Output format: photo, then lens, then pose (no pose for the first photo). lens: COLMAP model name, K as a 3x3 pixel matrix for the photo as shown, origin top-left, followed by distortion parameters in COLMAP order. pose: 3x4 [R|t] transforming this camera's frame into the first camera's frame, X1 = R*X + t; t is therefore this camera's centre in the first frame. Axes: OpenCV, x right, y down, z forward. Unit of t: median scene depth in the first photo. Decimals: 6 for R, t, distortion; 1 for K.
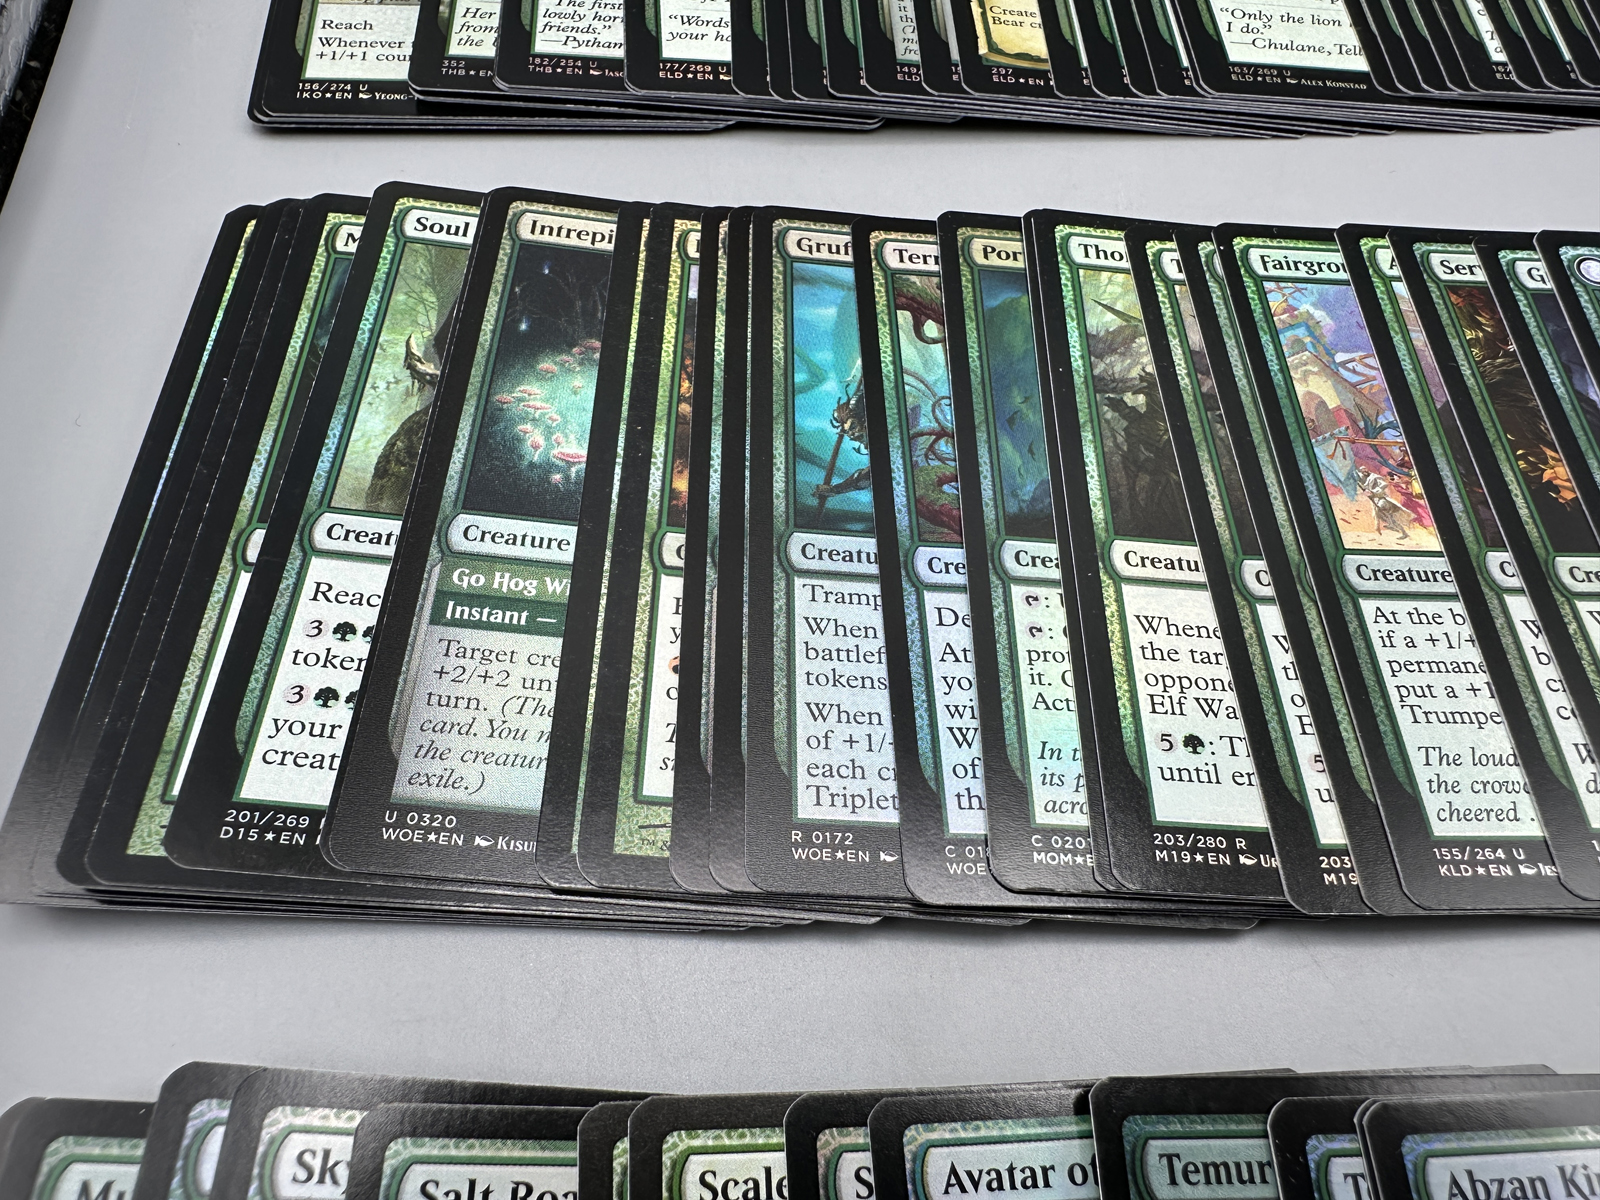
lens RADIAL K [[1315.2, 0, 775.0], [0, 1315.2, 578.0], [0, 0, 1]] dist [-0.016181, -0.003056]
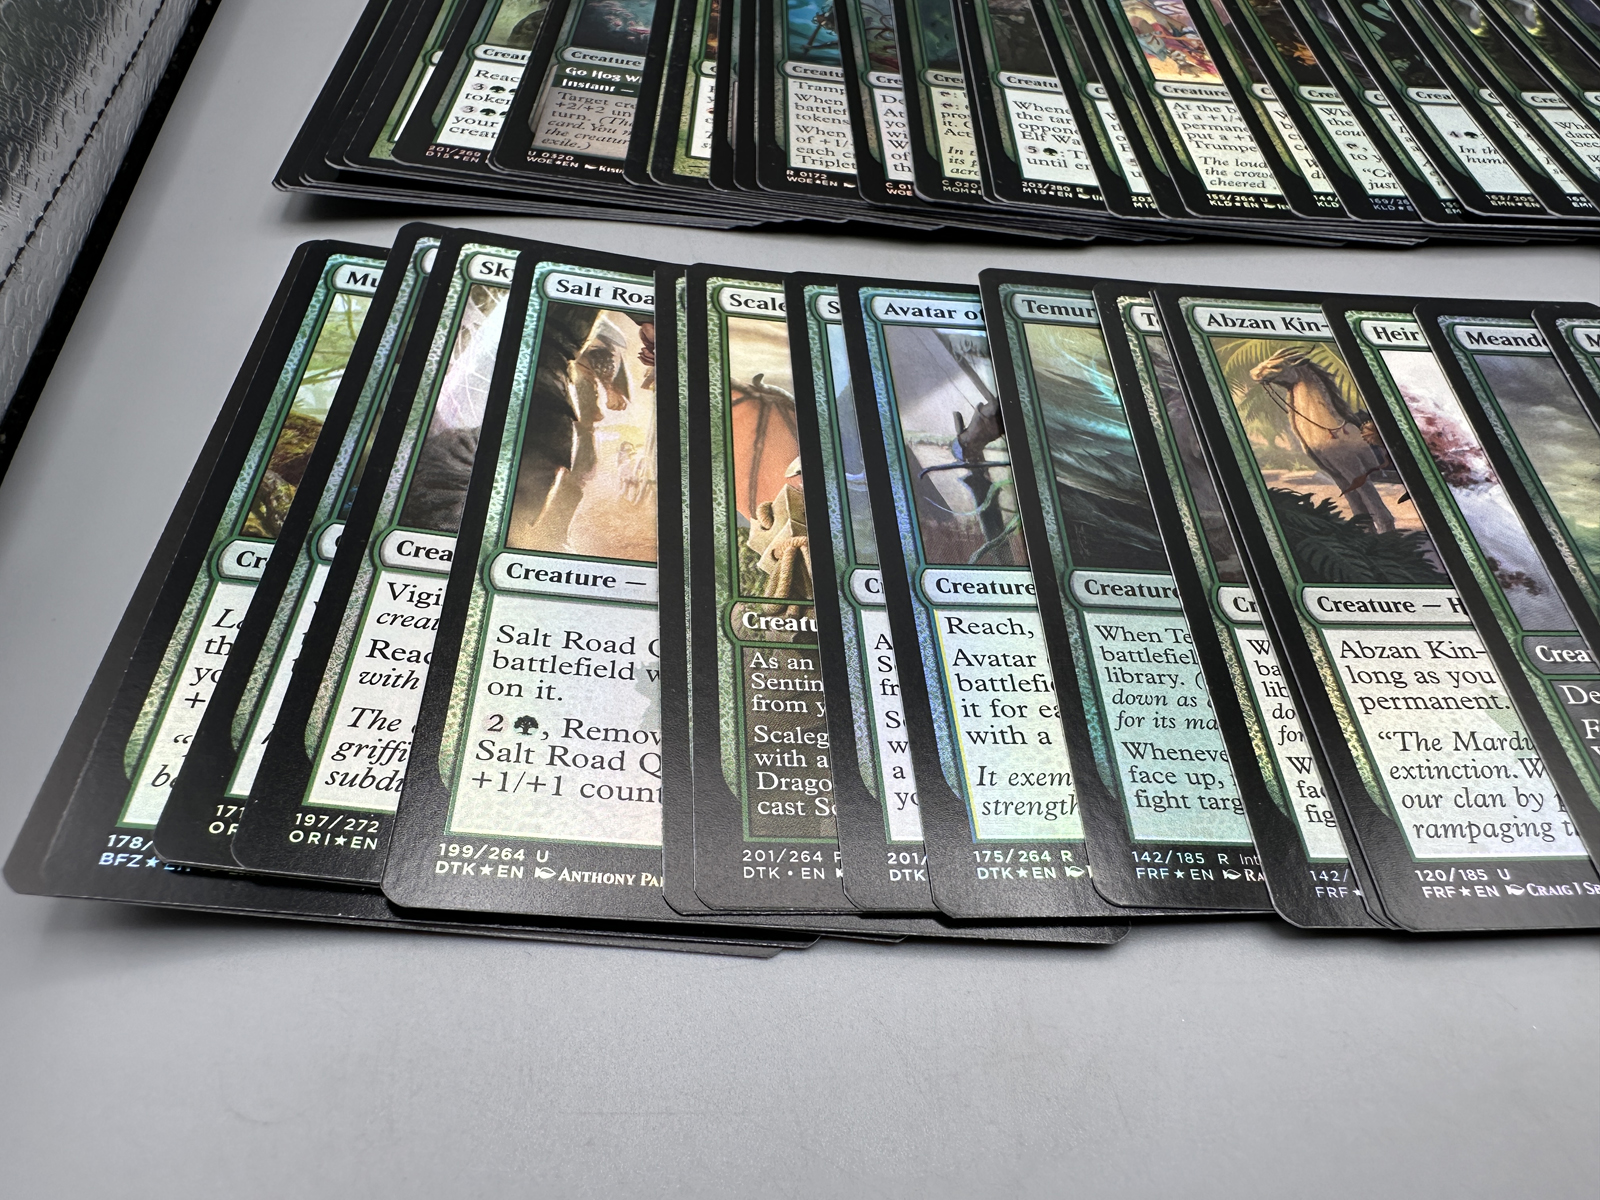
lens RADIAL K [[1315.2, 0, 776.6], [0, 1315.2, 557.8], [0, 0, 1]] dist [-0.016181, -0.003056]
pose [[0.999916, -0.011990, -0.004997, 0.002094], [0.010939, 0.984712, -0.173848, 0.754170], [0.007005, 0.173779, 0.984760, -0.373869]]
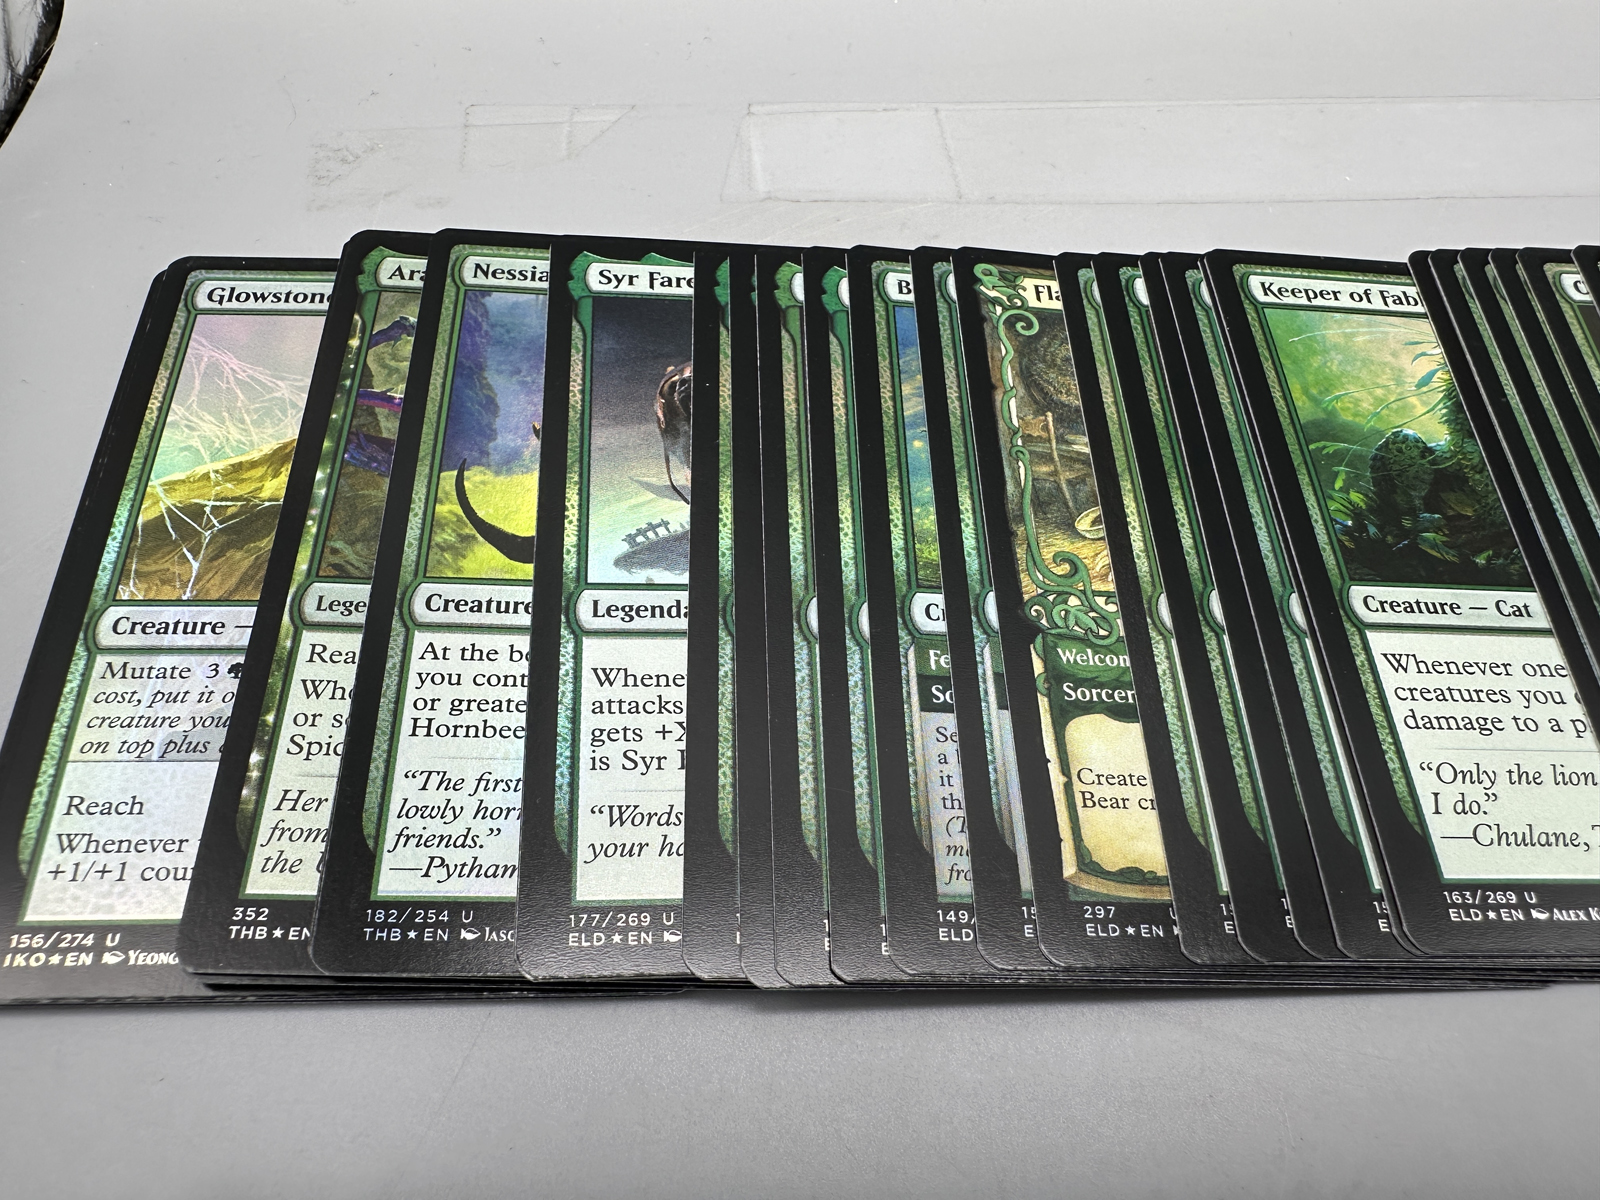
lens RADIAL K [[1315.2, 0, 778.6], [0, 1315.2, 551.4], [0, 0, 1]] dist [-0.016181, -0.003056]
pose [[0.999824, 0.017714, -0.006252, 0.018643], [-0.018010, 0.998542, -0.050886, -0.654669], [0.005342, 0.050990, 0.998685, 0.420414]]
